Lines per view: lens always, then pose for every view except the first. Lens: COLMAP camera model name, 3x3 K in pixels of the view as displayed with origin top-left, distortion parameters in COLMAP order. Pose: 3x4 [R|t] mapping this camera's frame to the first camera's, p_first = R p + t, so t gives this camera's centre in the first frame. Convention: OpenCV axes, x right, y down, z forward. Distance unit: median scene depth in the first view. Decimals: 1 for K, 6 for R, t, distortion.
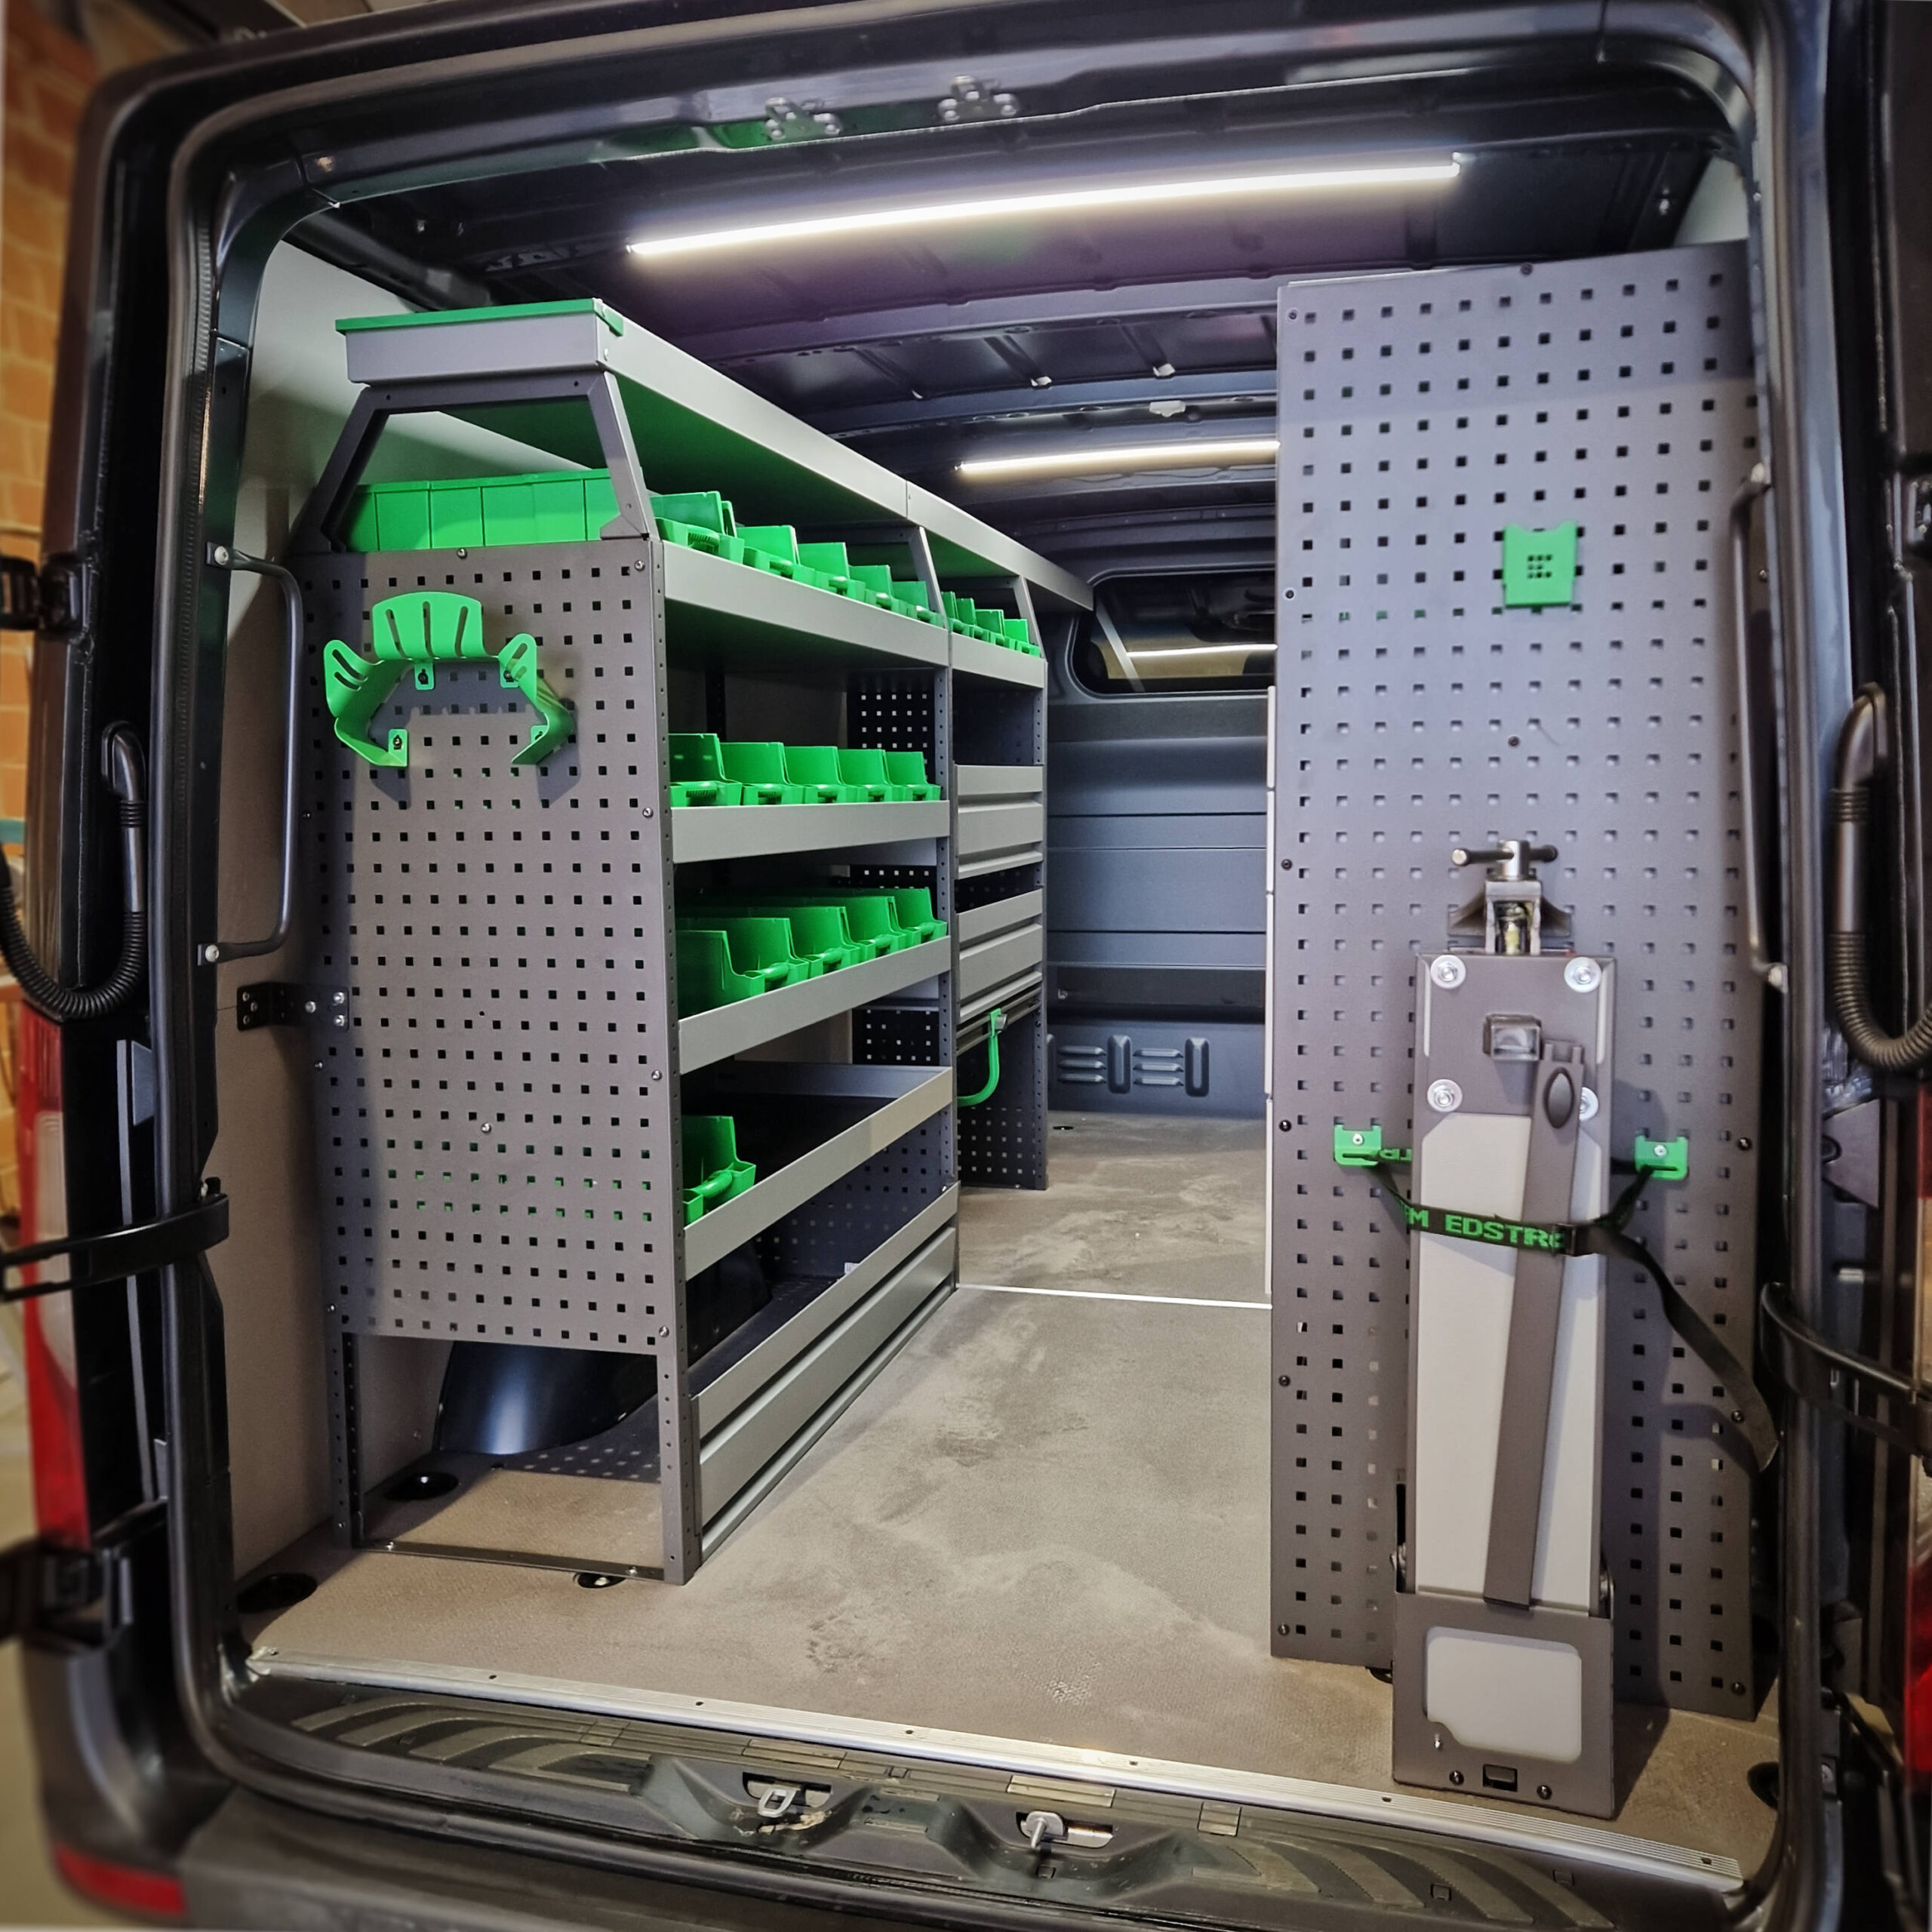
lens RADIAL K [[1796.4, 0, 966.0], [0, 1796.4, 966.0], [0, 0, 1]] dist [0.094562, -0.093835]
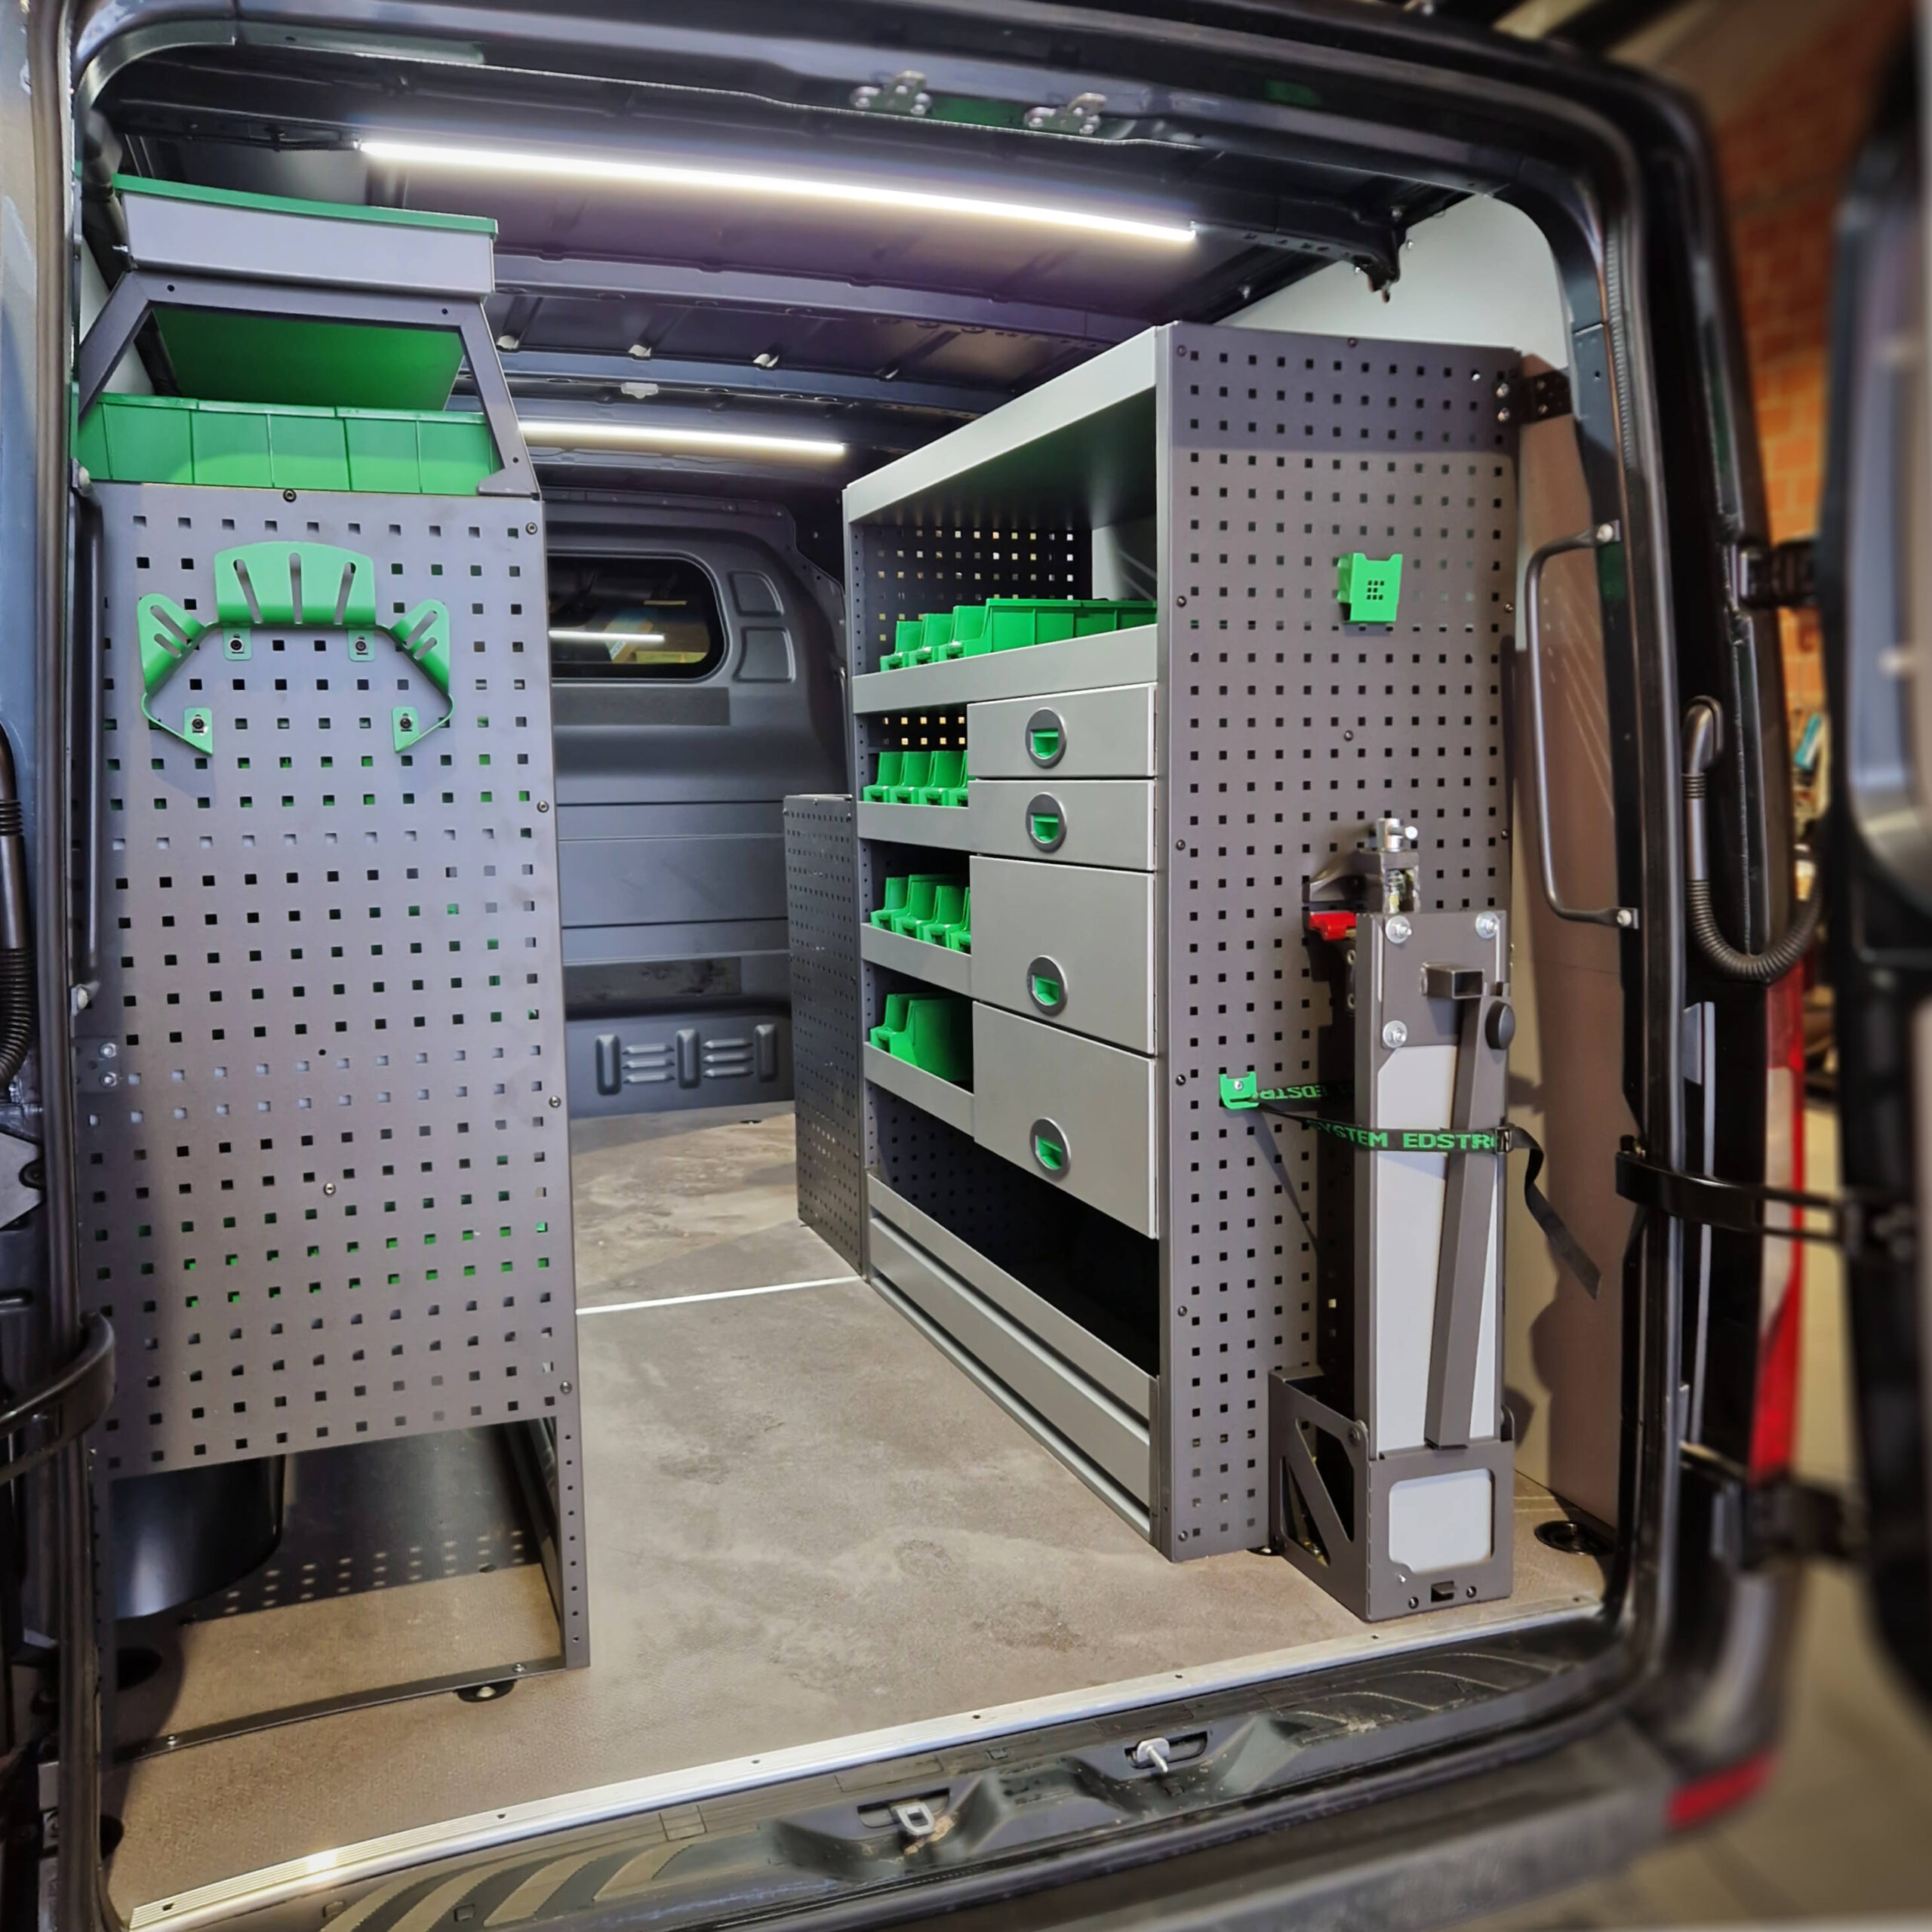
lens RADIAL K [[1835.9, 0, 970.7], [0, 1835.9, 962.0], [0, 0, 1]] dist [0.062663, -0.007184]
pose [[0.813074, -0.062445, 0.578801, -0.505154], [0.062024, 0.997864, 0.020528, -0.013708], [-0.578846, 0.019209, 0.815210, 0.133207]]
